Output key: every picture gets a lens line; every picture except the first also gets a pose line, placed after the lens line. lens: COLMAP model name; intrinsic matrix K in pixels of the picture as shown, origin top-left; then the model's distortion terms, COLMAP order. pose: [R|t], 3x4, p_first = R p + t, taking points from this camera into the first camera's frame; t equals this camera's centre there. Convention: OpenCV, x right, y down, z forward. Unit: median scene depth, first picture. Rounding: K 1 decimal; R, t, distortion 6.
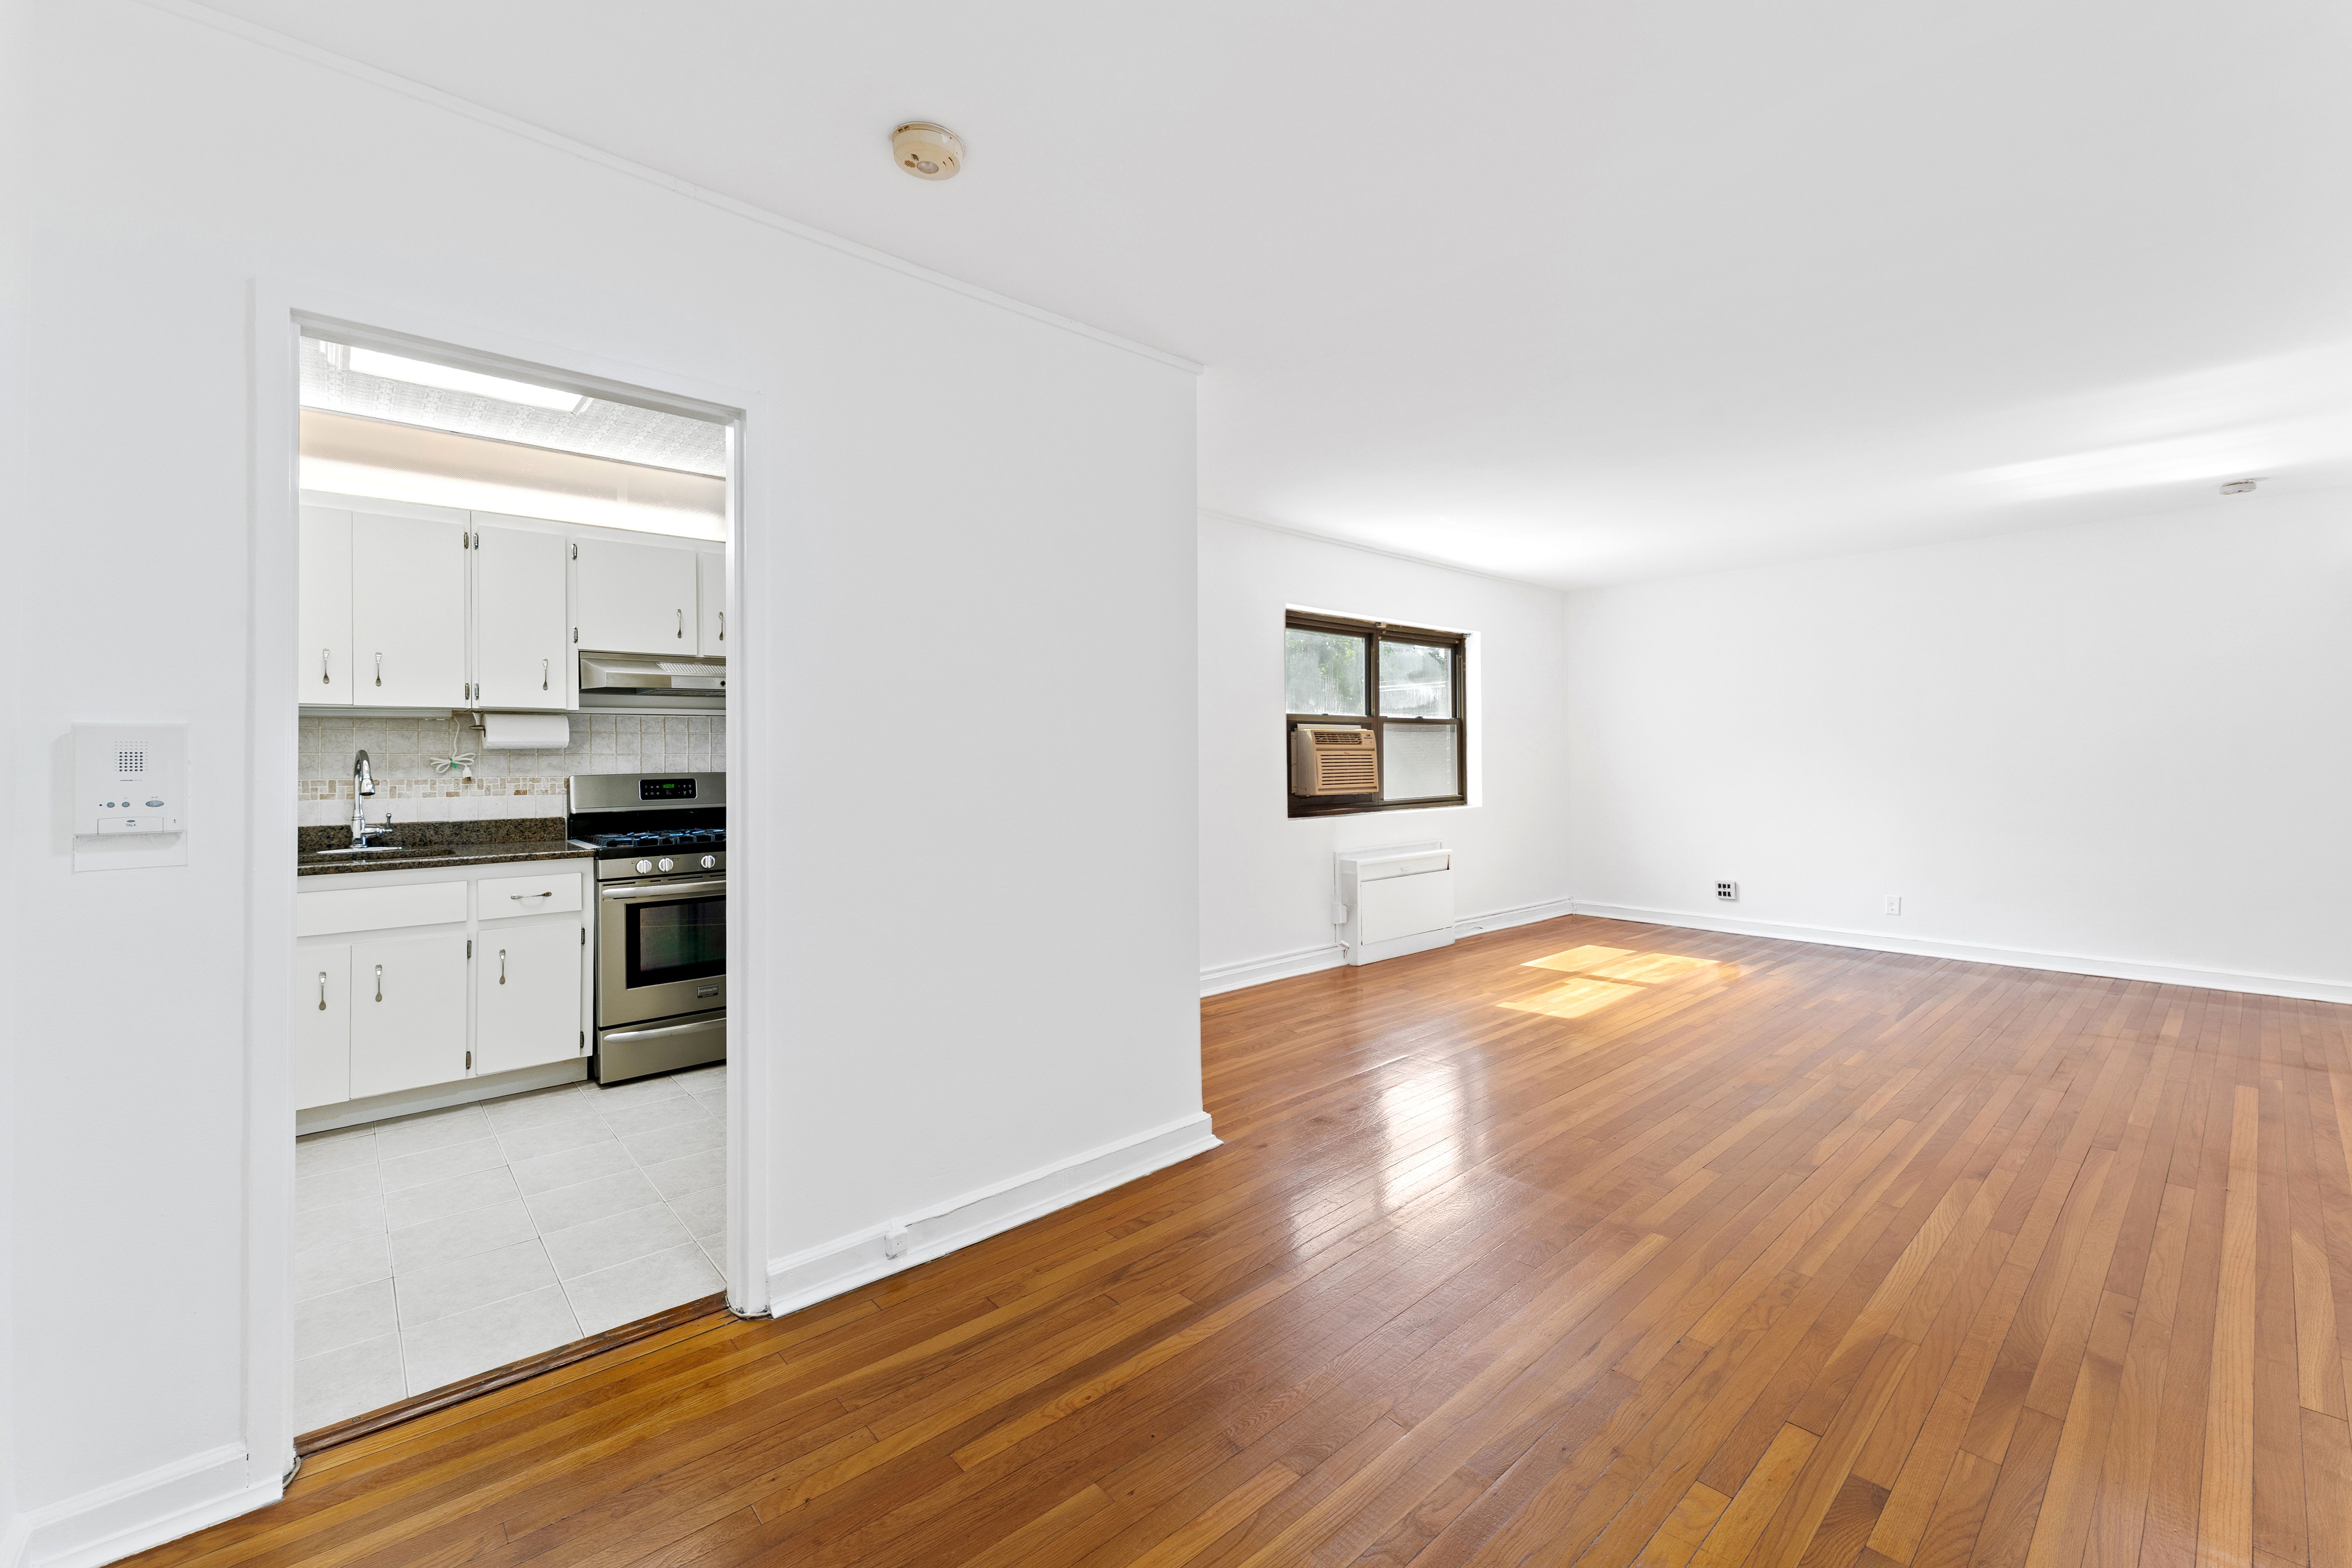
lens RADIAL K [[953.4, 0, 1175.6], [0, 953.4, 750.8], [0, 0, 1]] dist [-0.003712, -0.000241]
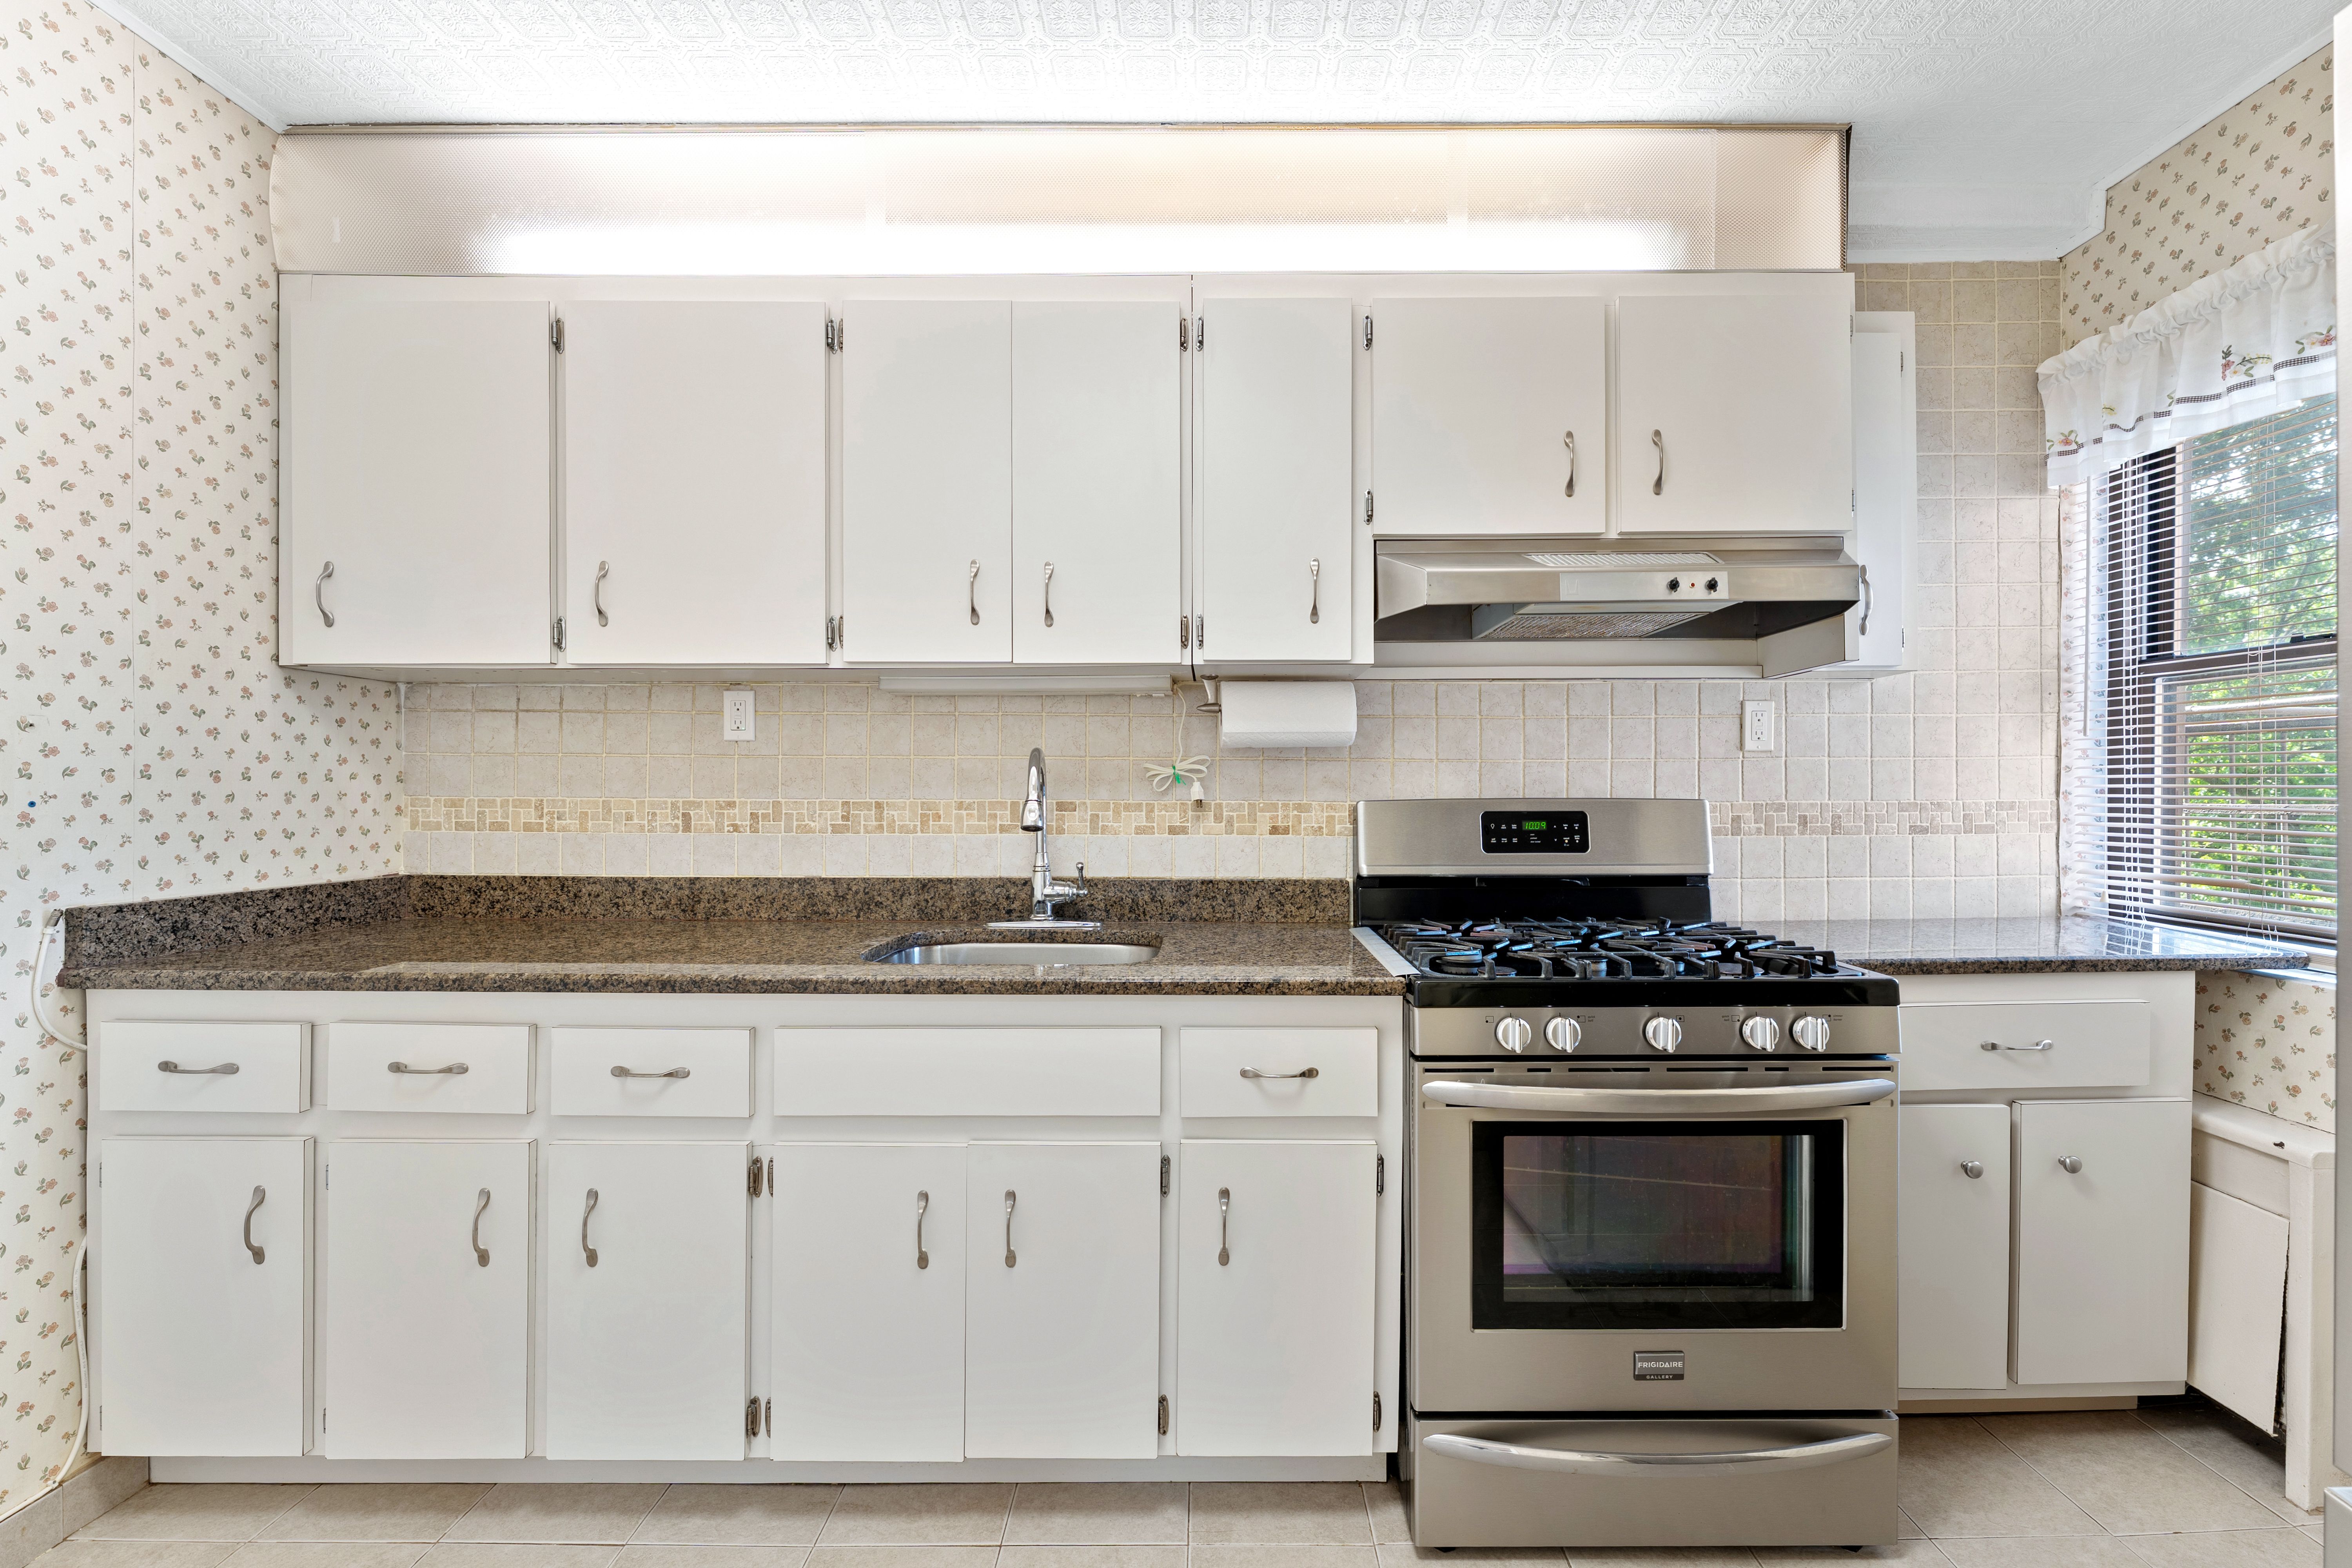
lens RADIAL K [[953.4, 0, 1214.2], [0, 953.4, 792.9], [0, 0, 1]] dist [-0.003712, -0.000241]
pose [[0.750054, 0.014341, -0.661221, -0.371811], [-0.001933, 0.999808, 0.019492, 0.013022], [0.661374, -0.013342, 0.749938, 0.590396]]
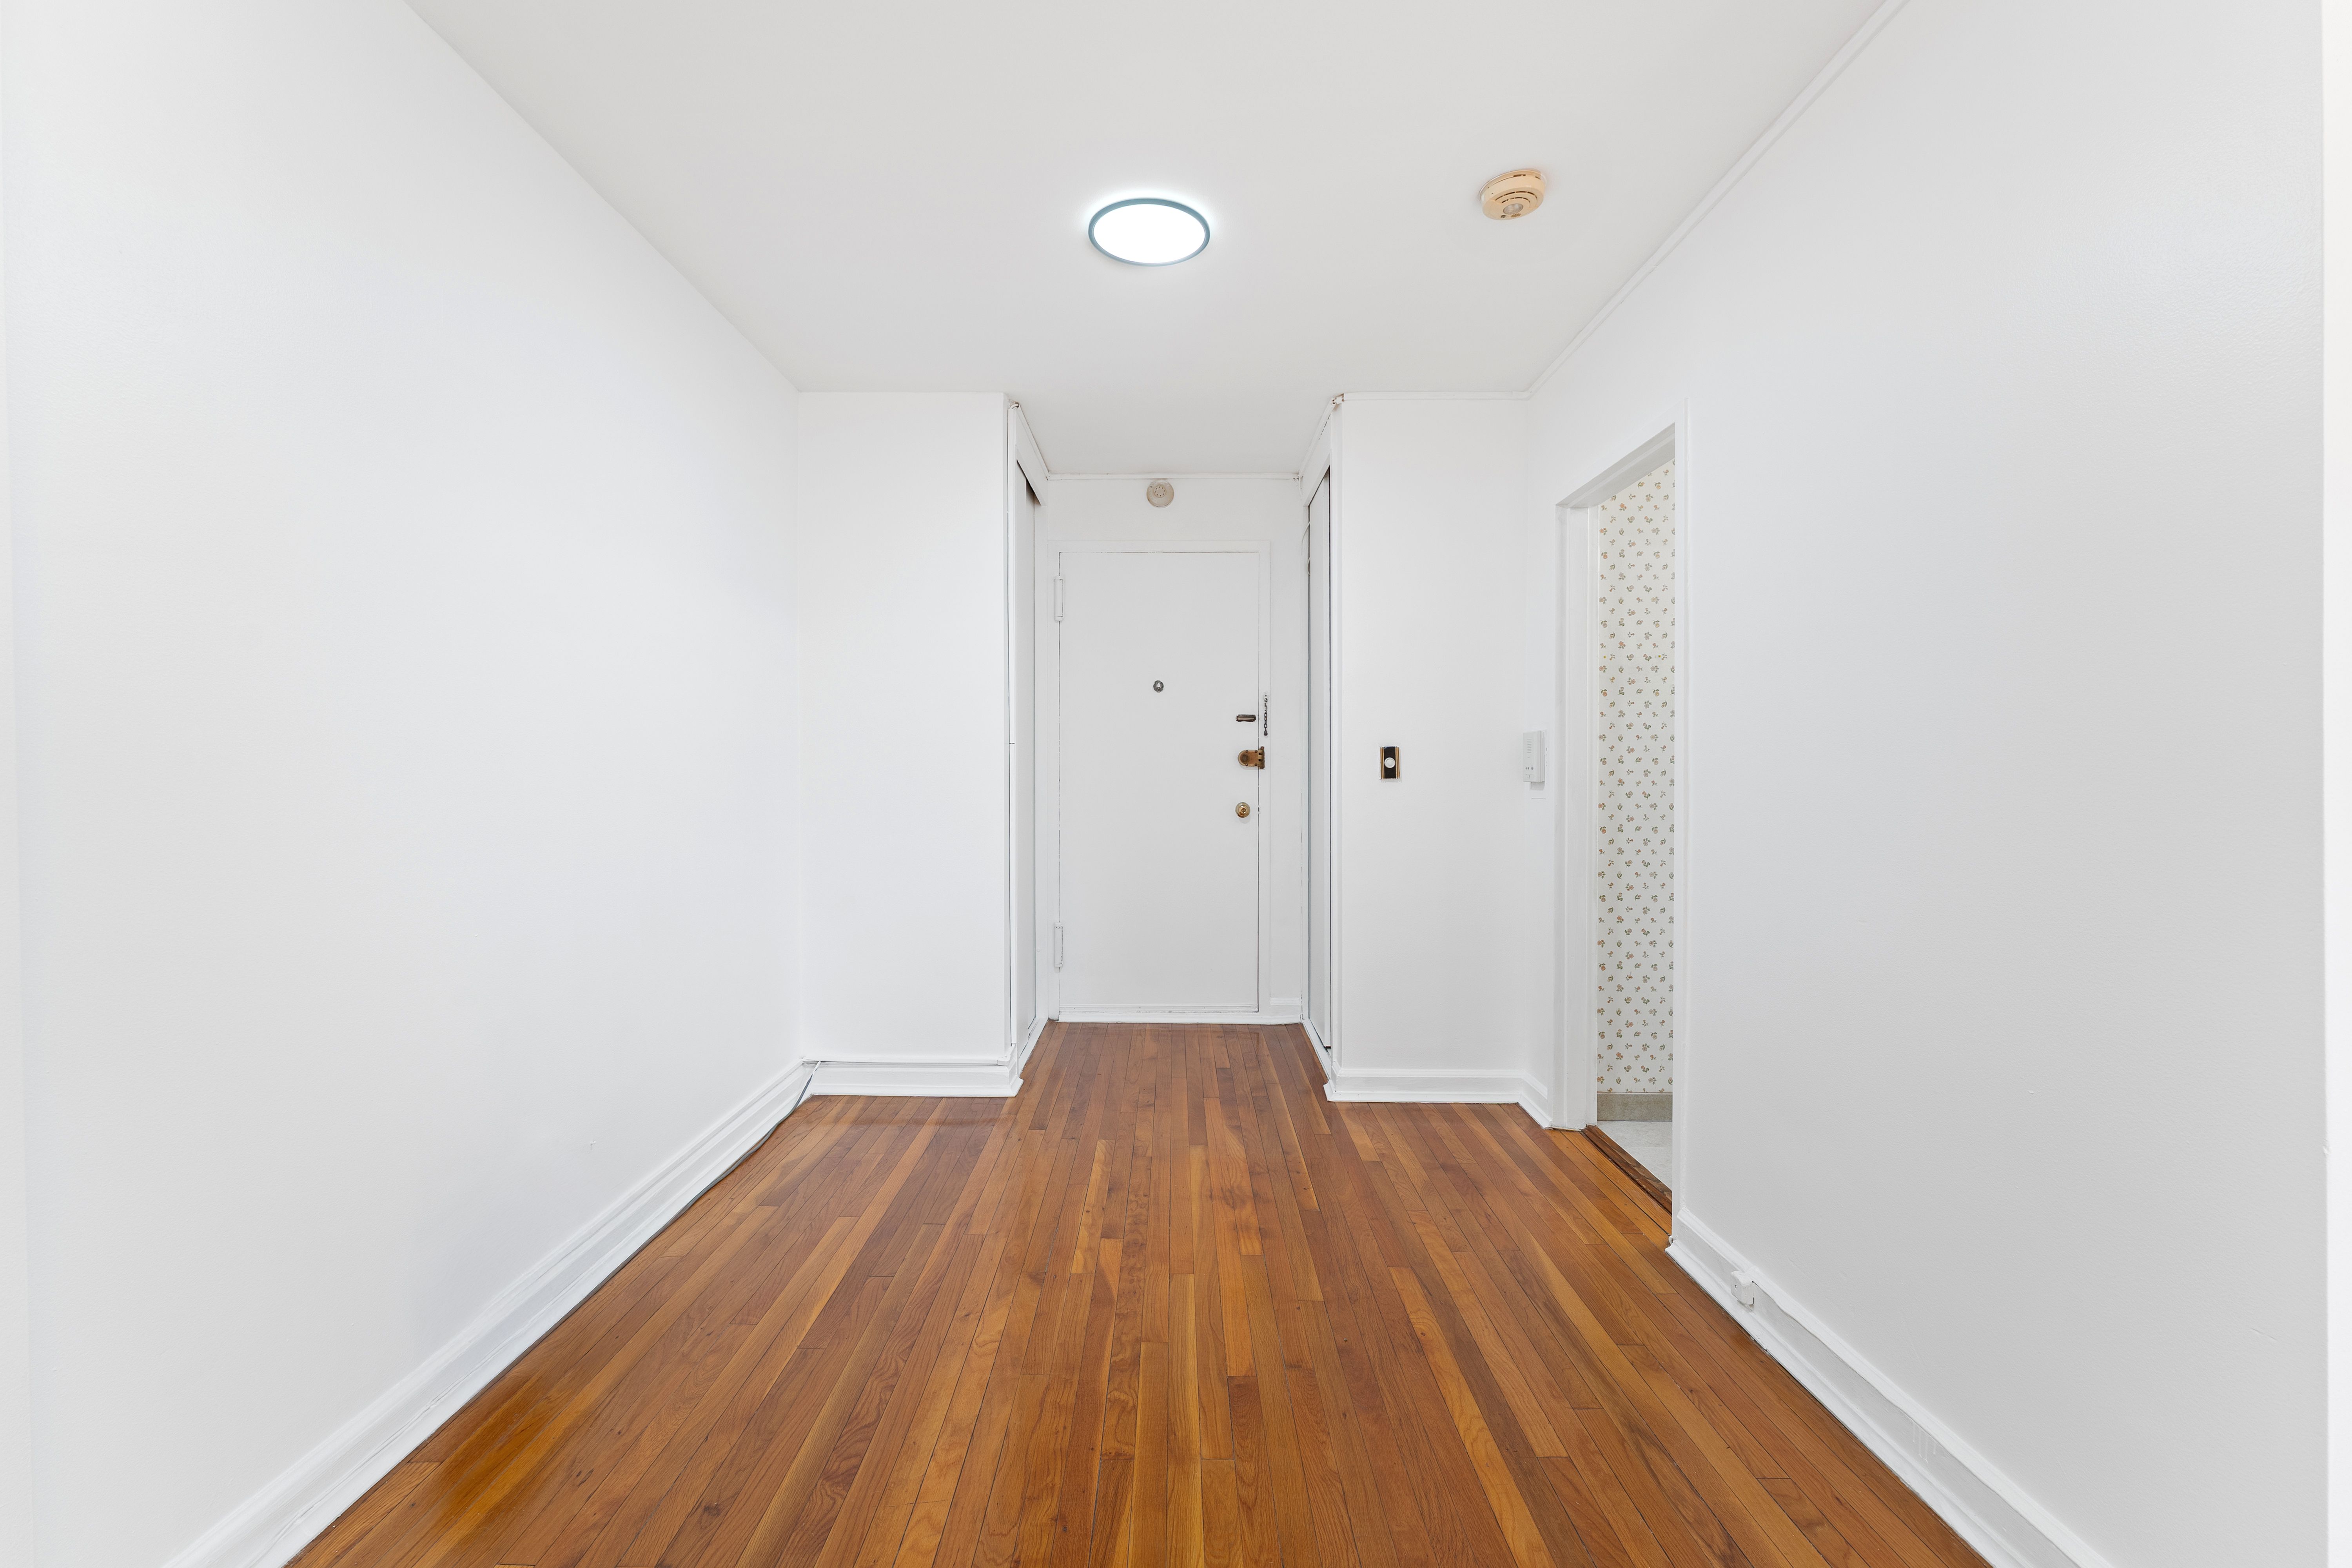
lens RADIAL K [[990.6, 0, 1167.2], [0, 990.6, 781.0], [0, 0, 1]] dist [0.002332, 0.000493]
pose [[-0.662454, 0.015409, -0.748944, 0.440448], [0.011306, 0.999880, 0.010572, 0.020869], [0.749018, -0.001464, -0.662548, 0.726943]]
